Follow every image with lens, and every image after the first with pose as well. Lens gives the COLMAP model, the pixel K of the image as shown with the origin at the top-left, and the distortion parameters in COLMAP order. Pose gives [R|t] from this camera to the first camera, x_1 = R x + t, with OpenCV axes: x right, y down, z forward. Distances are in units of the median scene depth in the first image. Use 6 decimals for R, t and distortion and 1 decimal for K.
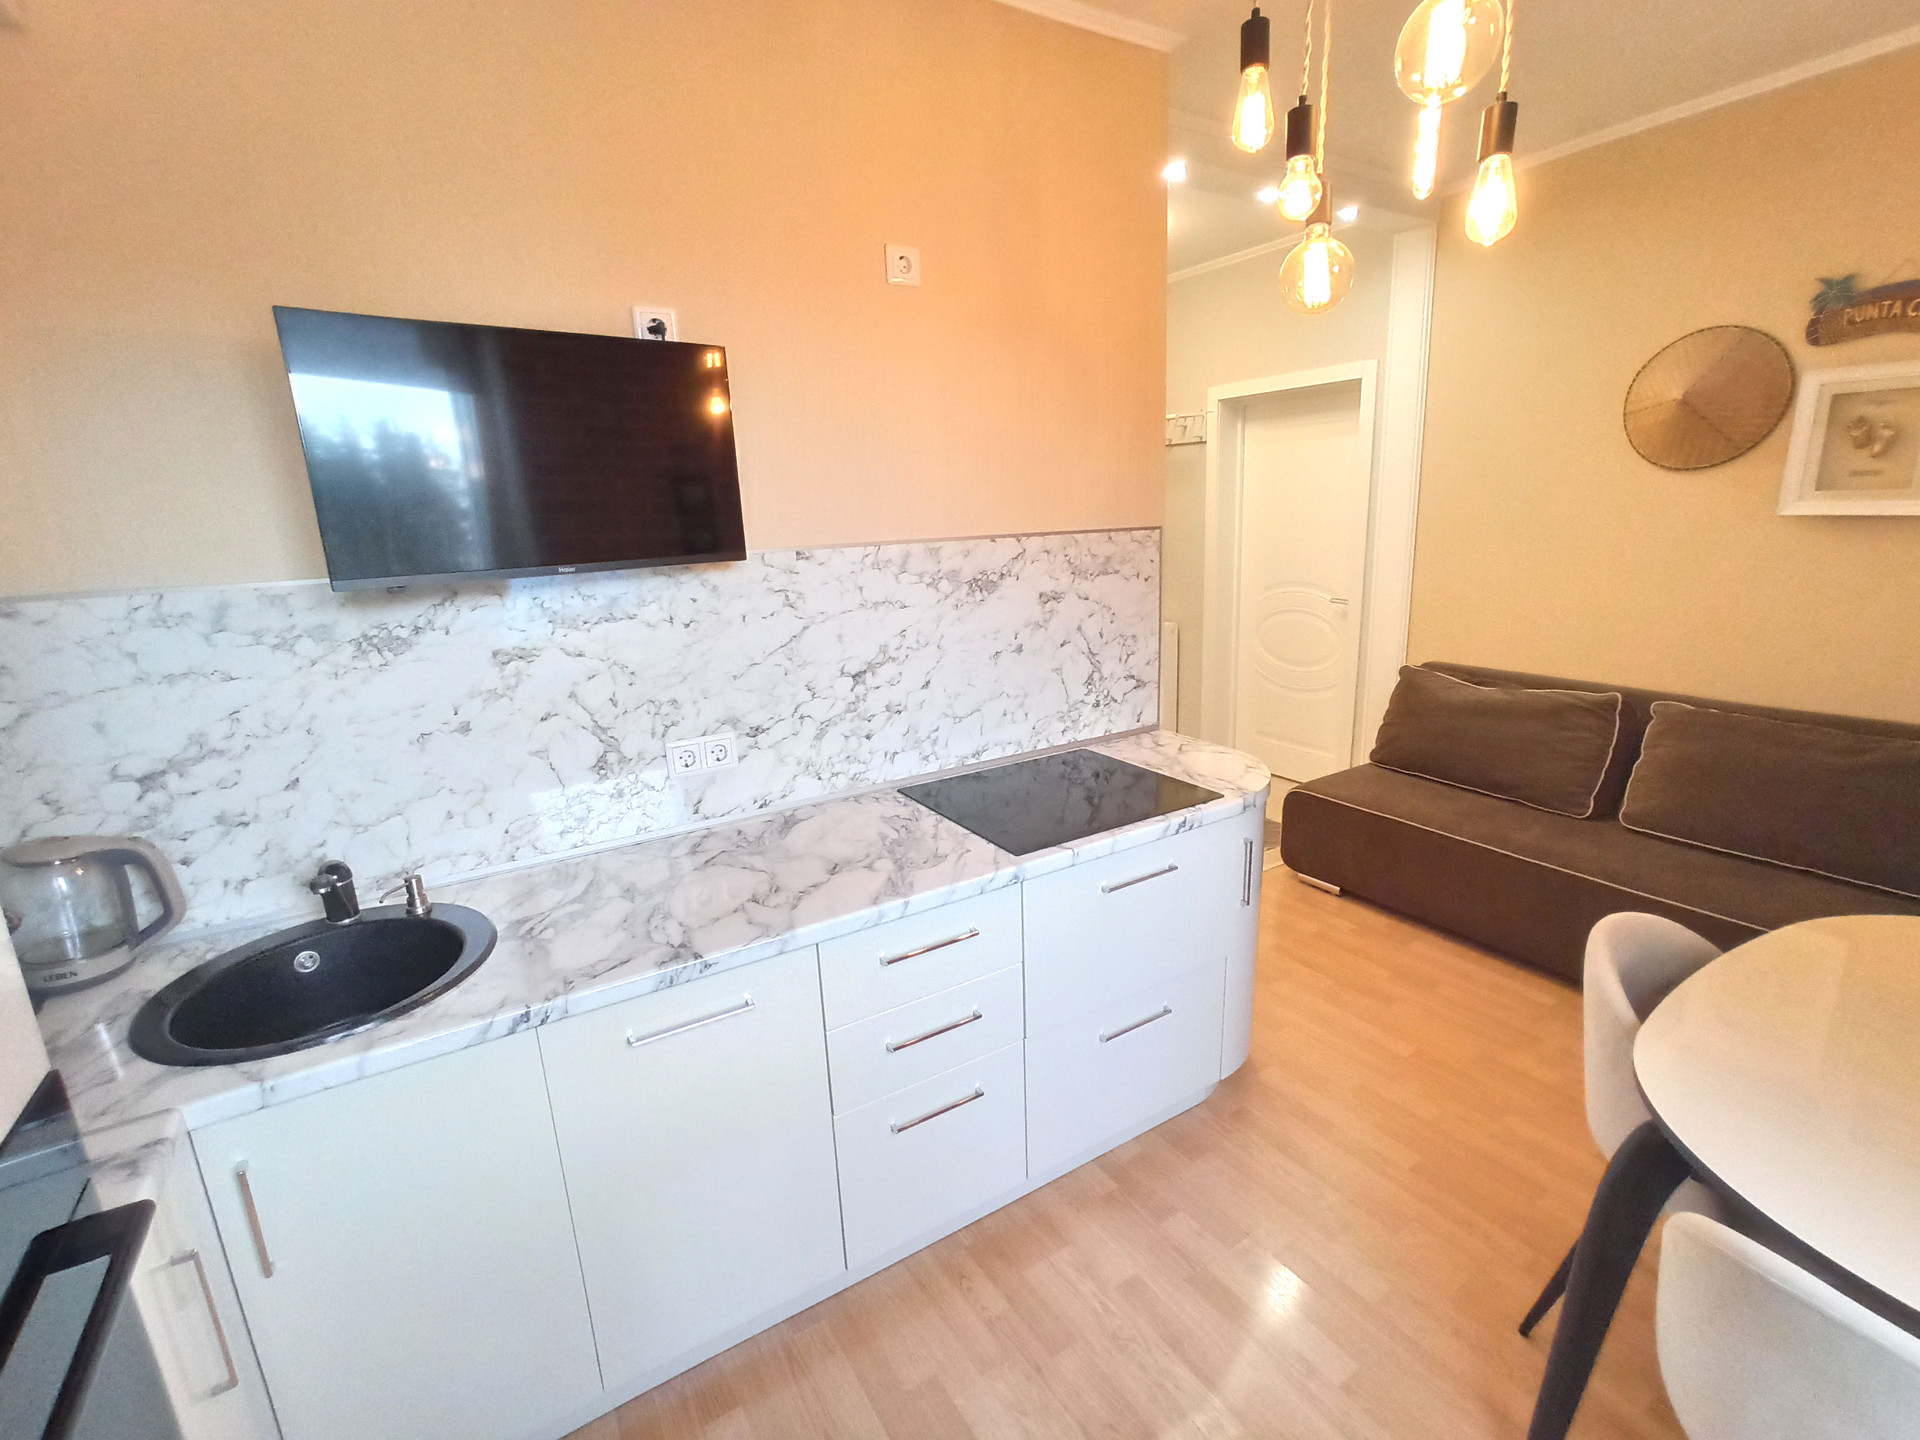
lens RADIAL K [[871.2, 0, 965.3], [0, 871.2, 720.8], [0, 0, 1]] dist [-0.066268, 0.038042]
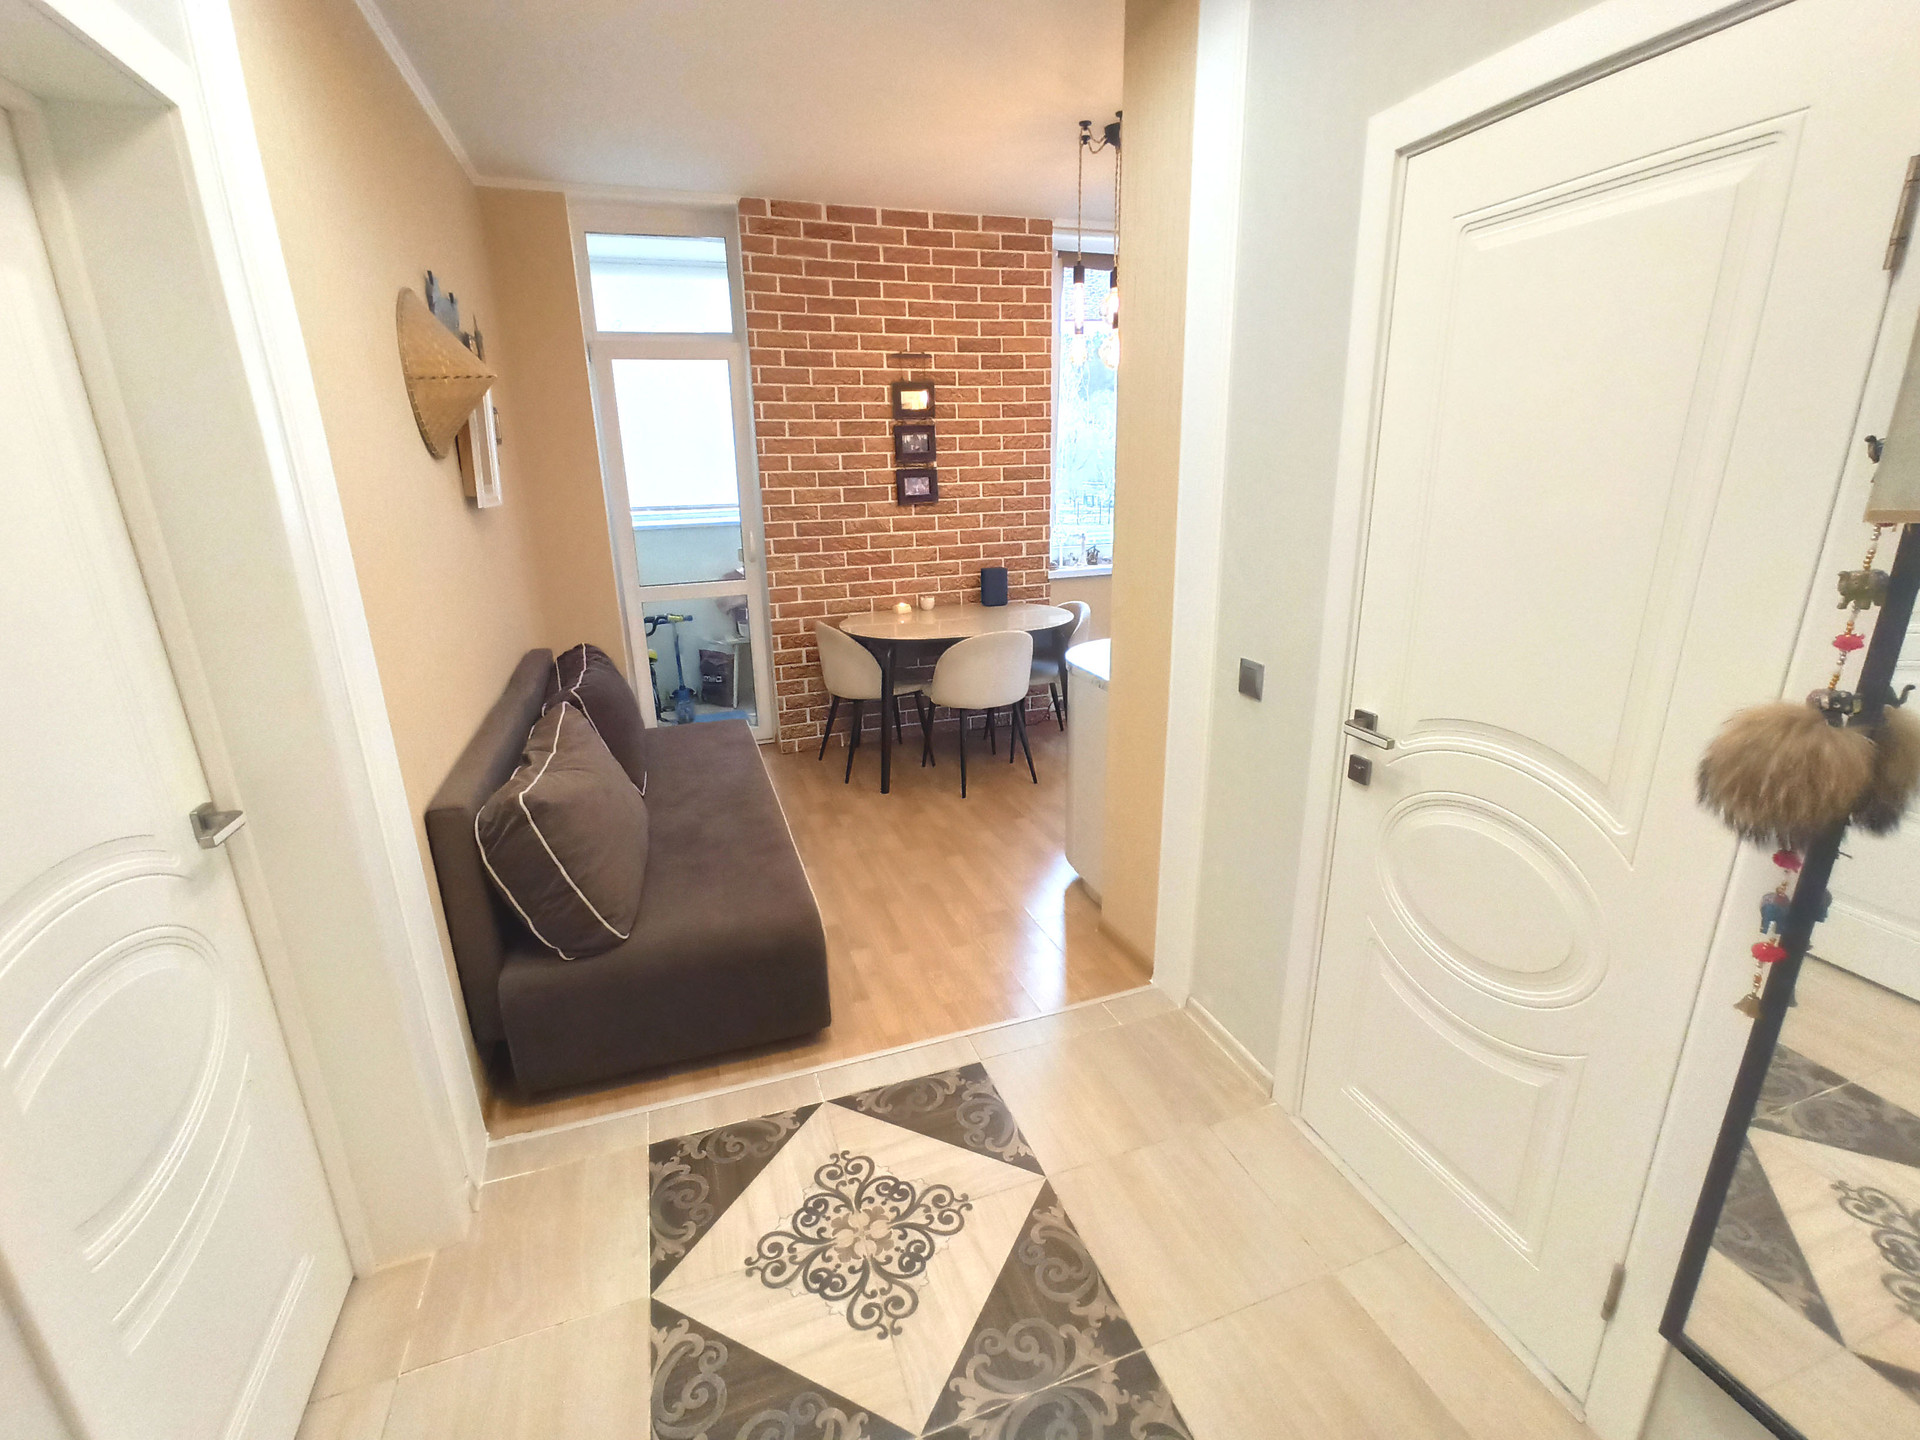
lens RADIAL K [[871.2, 0, 965.3], [0, 871.2, 720.8], [0, 0, 1]] dist [-0.066268, 0.038042]
pose [[-0.973717, -0.011224, 0.227487, 0.182390], [0.107235, 0.858567, 0.501362, -0.542971], [-0.200940, 0.512579, -0.834797, 2.145683]]
